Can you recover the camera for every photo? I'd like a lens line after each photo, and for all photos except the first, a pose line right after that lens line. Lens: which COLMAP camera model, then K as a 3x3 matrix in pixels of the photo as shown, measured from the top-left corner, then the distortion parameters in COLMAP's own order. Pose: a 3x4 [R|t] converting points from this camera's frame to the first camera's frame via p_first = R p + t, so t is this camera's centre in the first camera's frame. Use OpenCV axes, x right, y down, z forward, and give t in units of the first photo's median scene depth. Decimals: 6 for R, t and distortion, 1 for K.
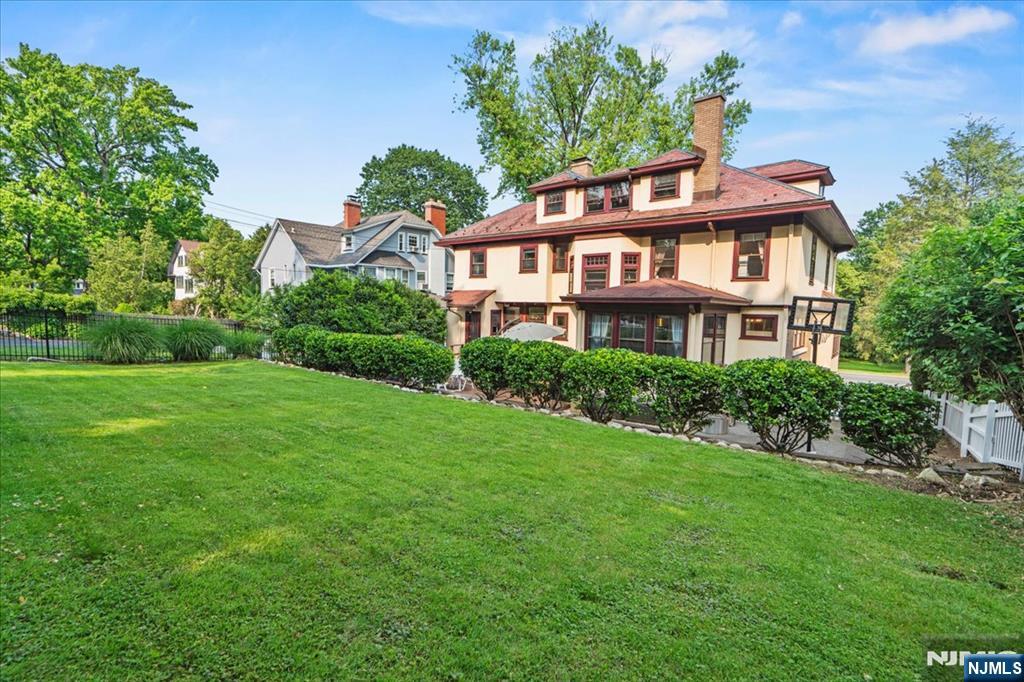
lens RADIAL K [[487.6, 0, 512.0], [0, 487.6, 341.0], [0, 0, 1]] dist [0.001205, -0.000231]
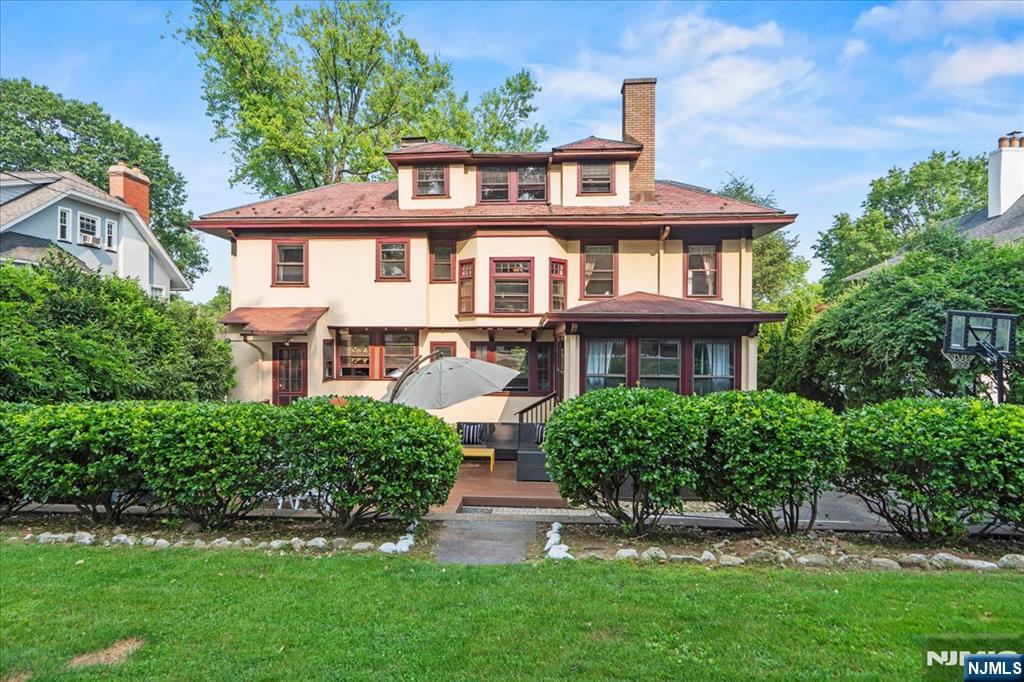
lens RADIAL K [[487.6, 0, 512.0], [0, 487.6, 341.0], [0, 0, 1]] dist [0.001205, -0.000231]
pose [[0.808093, -0.013102, 0.588909, -0.232661], [0.053063, 0.997307, -0.050625, -0.020610], [-0.586659, 0.072159, 0.806613, 0.411373]]
